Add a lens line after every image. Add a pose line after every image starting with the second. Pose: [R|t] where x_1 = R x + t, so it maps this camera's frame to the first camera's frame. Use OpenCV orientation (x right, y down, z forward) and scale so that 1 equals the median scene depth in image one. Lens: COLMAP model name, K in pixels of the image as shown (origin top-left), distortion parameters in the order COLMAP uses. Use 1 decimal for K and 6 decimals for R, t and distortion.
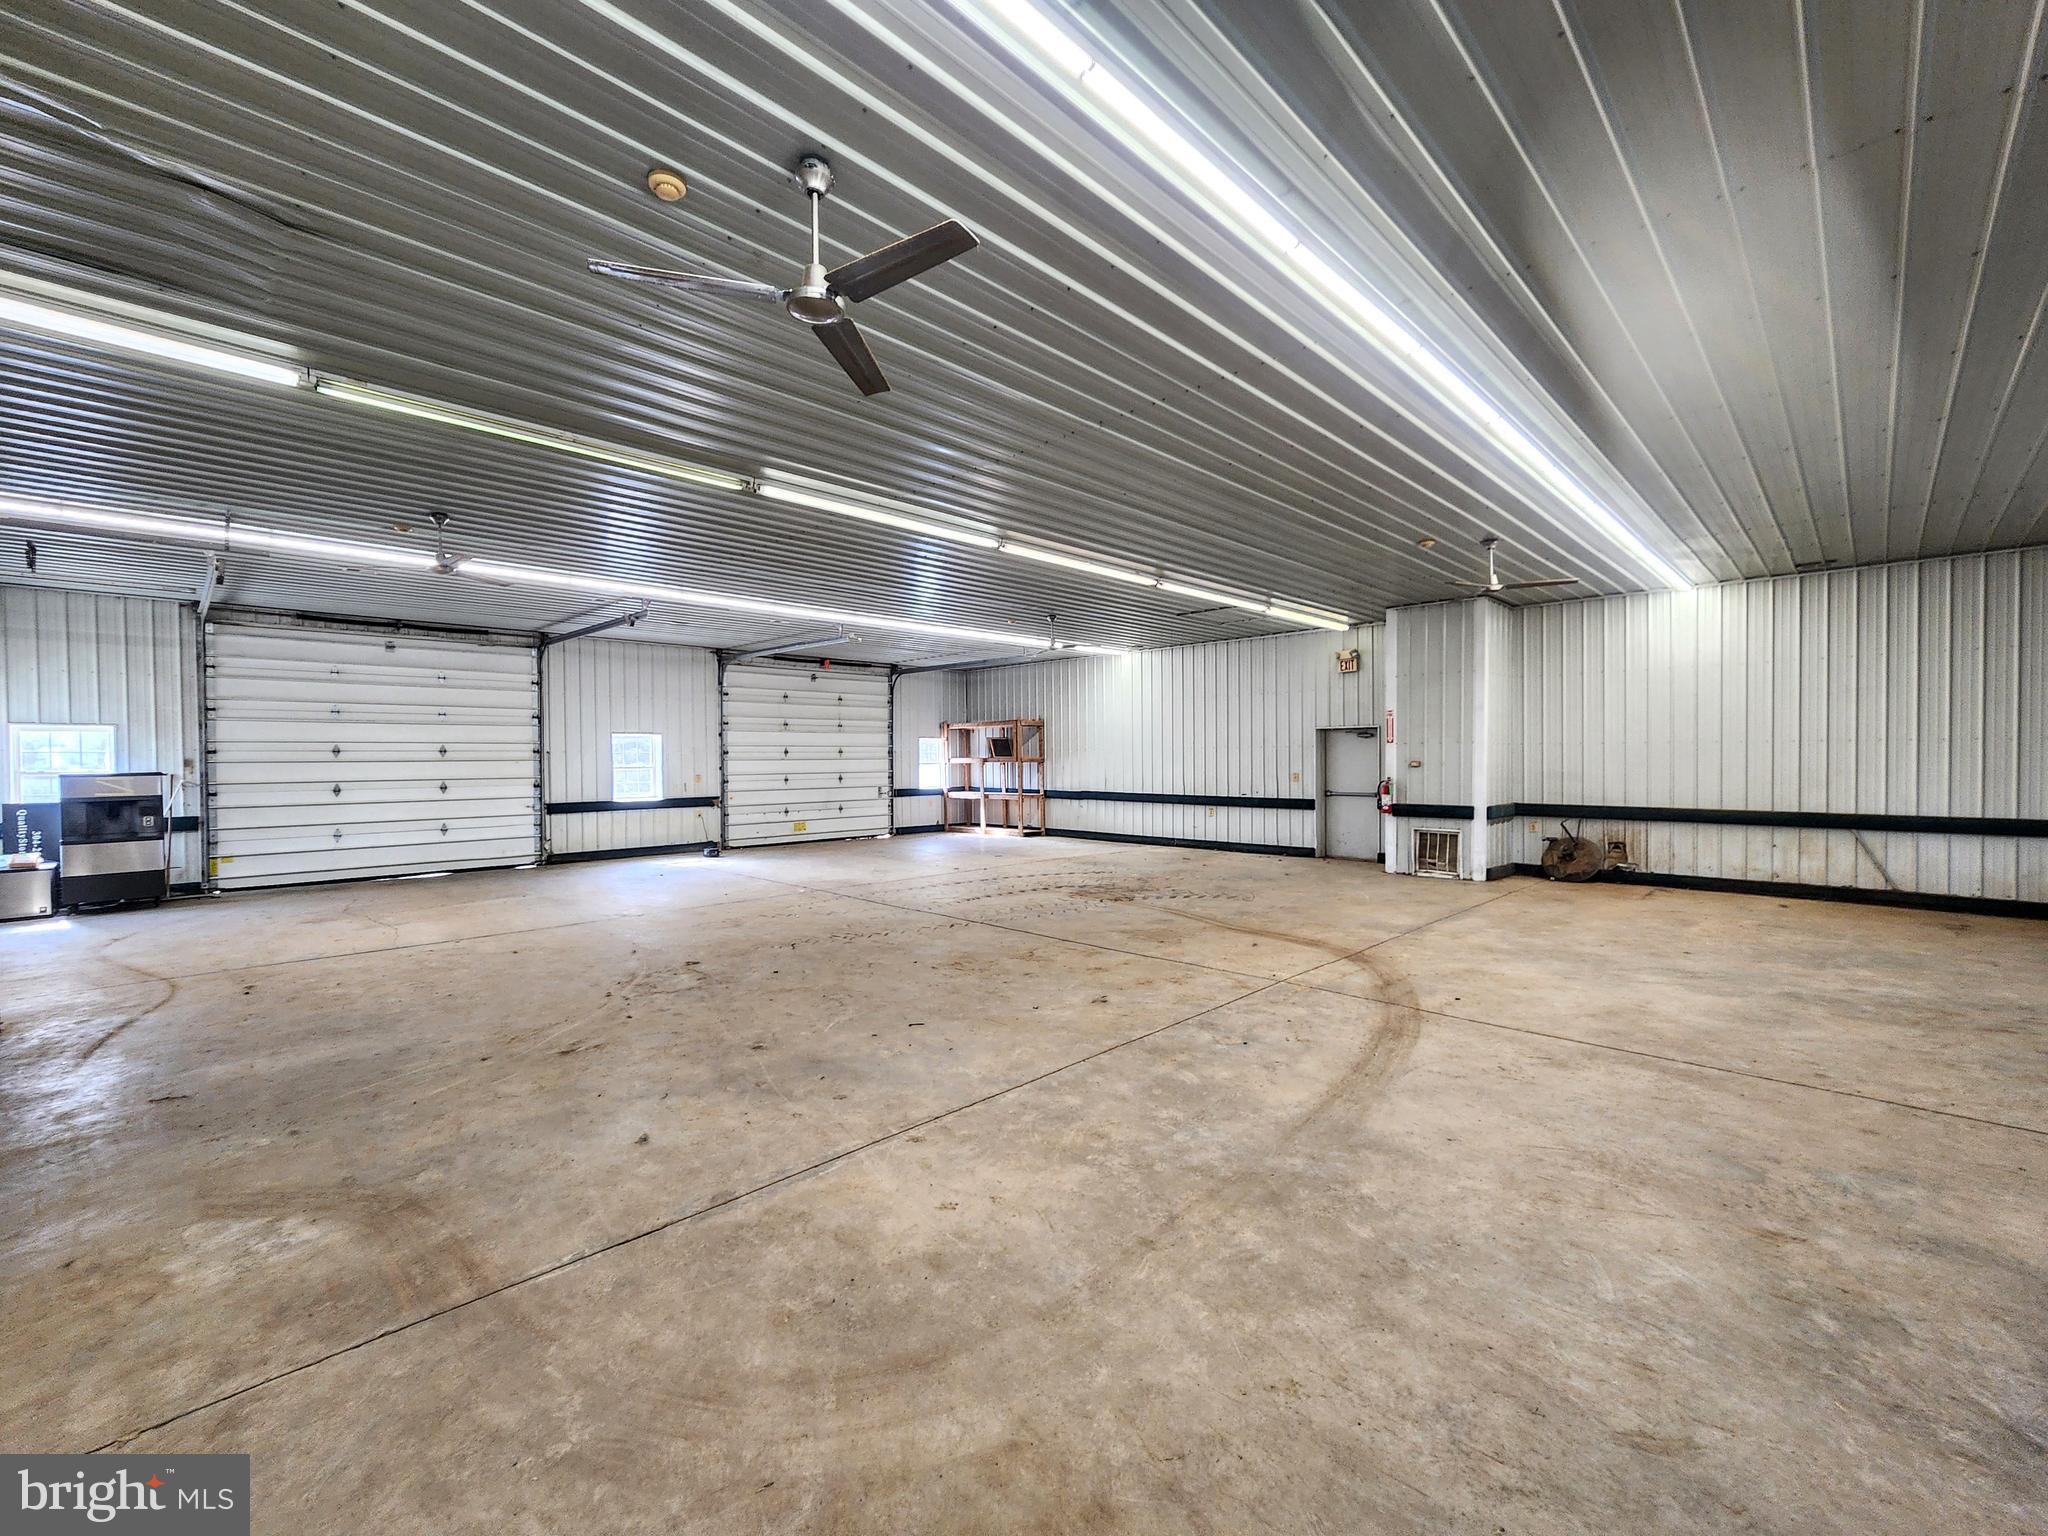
lens RADIAL K [[847.0, 0, 1024.8], [0, 847.0, 778.7], [0, 0, 1]] dist [0.000937, 0.000986]
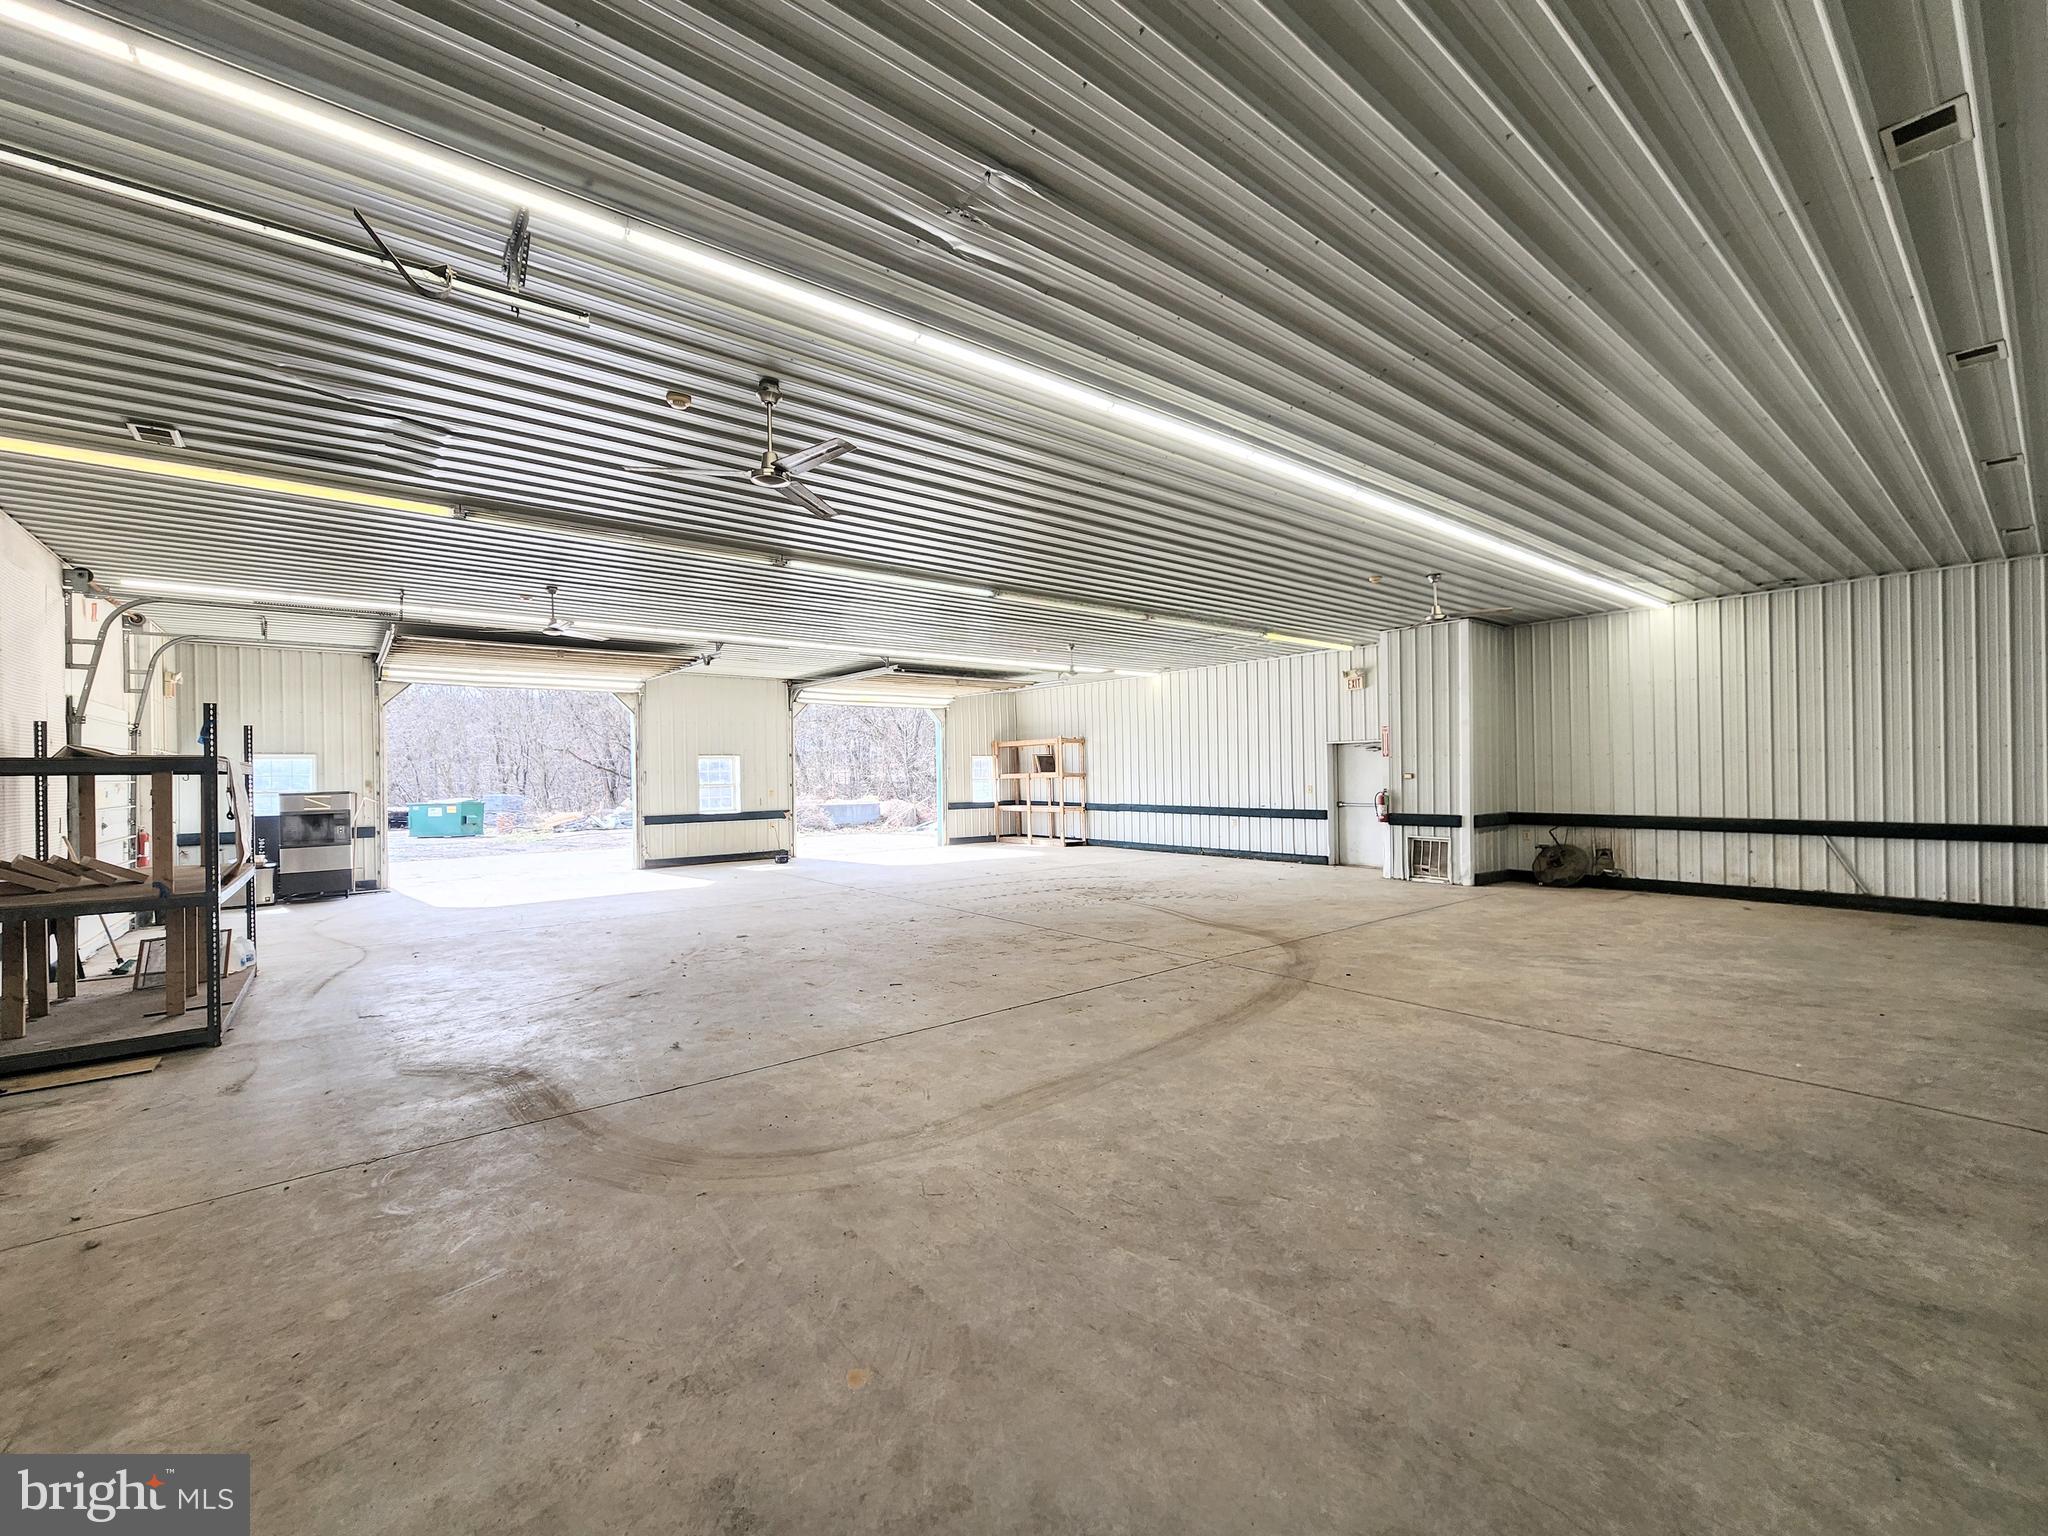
lens RADIAL K [[847.0, 0, 1015.4], [0, 847.0, 774.6], [0, 0, 1]] dist [0.000937, 0.000986]
pose [[0.993366, -0.008890, -0.114651, 0.106075], [0.006426, 0.999741, -0.021846, 0.001660], [0.114816, 0.020964, 0.993166, -0.134099]]
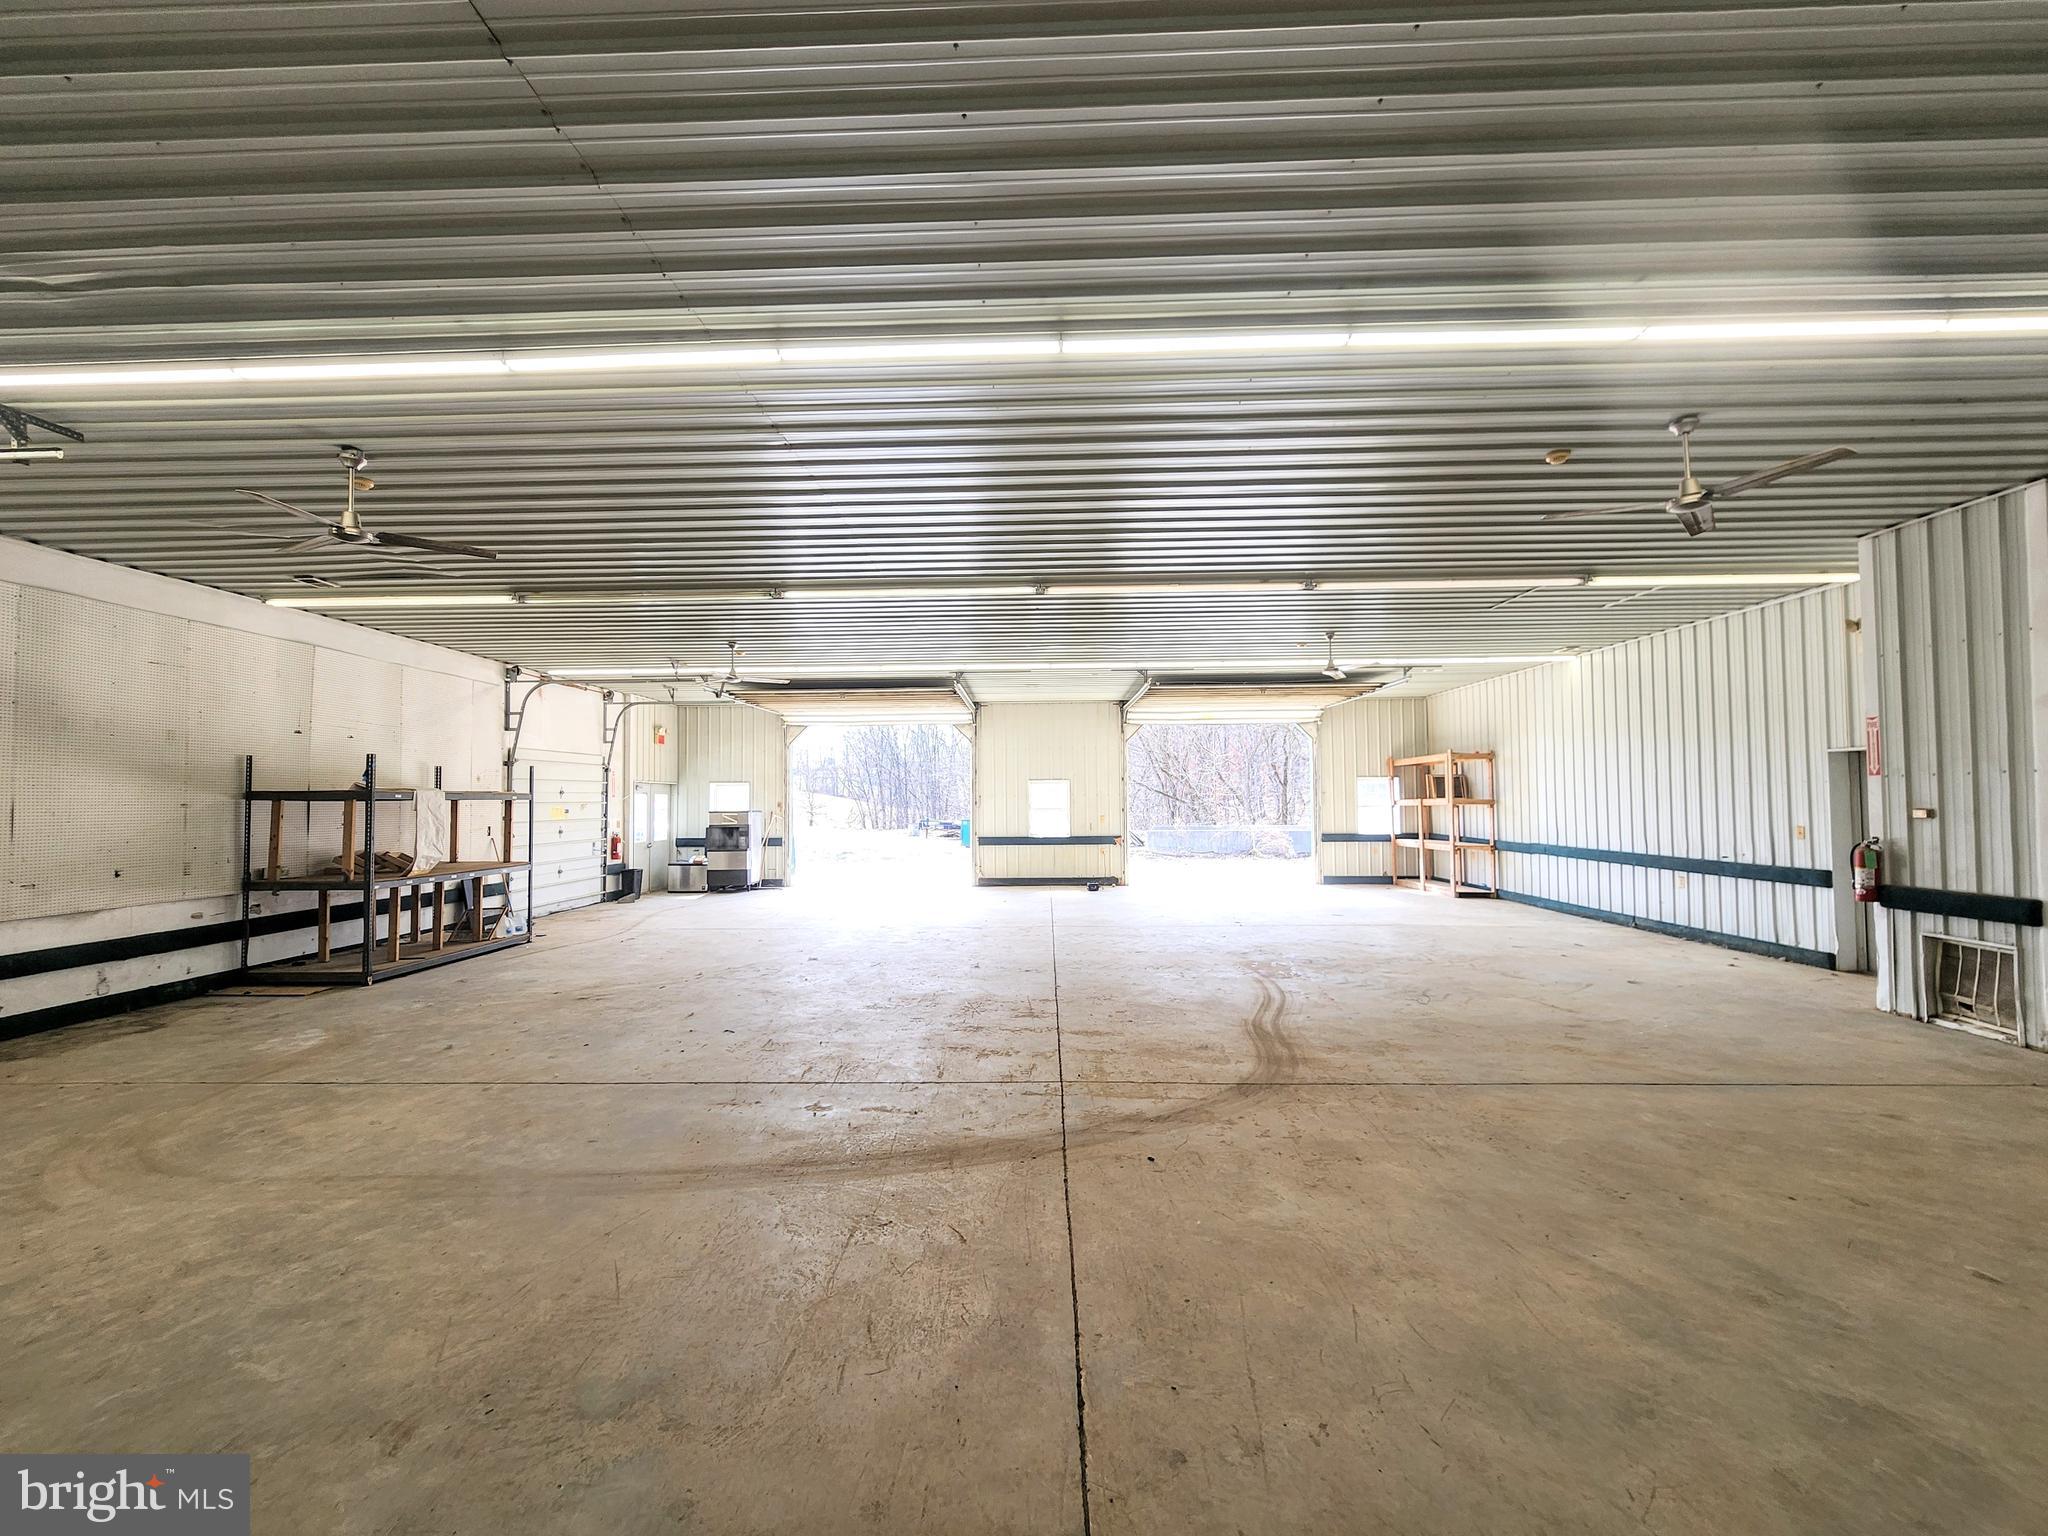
lens RADIAL K [[847.0, 0, 1017.3], [0, 847.0, 767.8], [0, 0, 1]] dist [0.000937, 0.000986]
pose [[0.680439, -0.029110, -0.732227, 0.540735], [-0.013498, 0.998543, -0.052241, -0.011181], [0.732681, 0.045431, 0.679054, 0.249795]]
